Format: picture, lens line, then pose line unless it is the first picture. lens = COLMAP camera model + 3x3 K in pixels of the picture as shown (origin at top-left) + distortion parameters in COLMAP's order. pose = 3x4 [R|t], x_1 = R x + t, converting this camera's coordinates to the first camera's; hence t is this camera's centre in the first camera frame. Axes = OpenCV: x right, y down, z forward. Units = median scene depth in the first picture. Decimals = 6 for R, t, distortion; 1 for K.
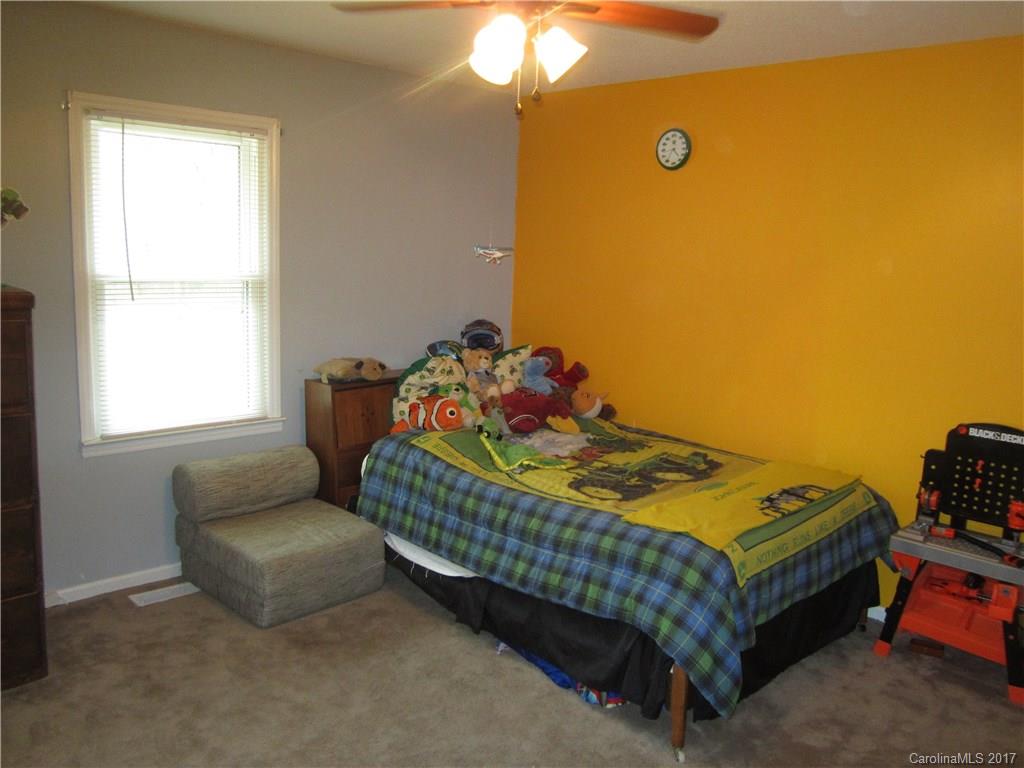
lens RADIAL K [[845.3, 0, 512.0], [0, 845.3, 384.0], [0, 0, 1]] dist [-0.034302, -0.002641]
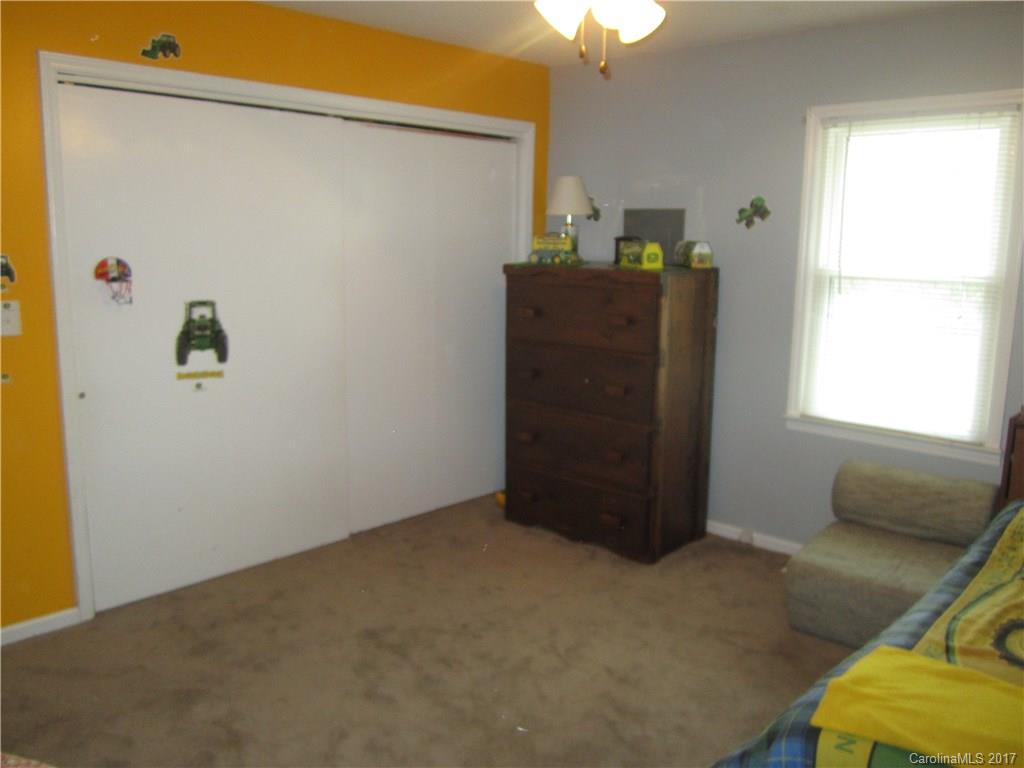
lens RADIAL K [[845.3, 0, 512.0], [0, 845.3, 384.0], [0, 0, 1]] dist [-0.034302, -0.002641]
pose [[0.033097, 0.139147, -0.989719, 0.601908], [-0.168860, 0.976804, 0.131684, -0.058942], [0.985084, 0.162766, 0.055825, 0.555176]]
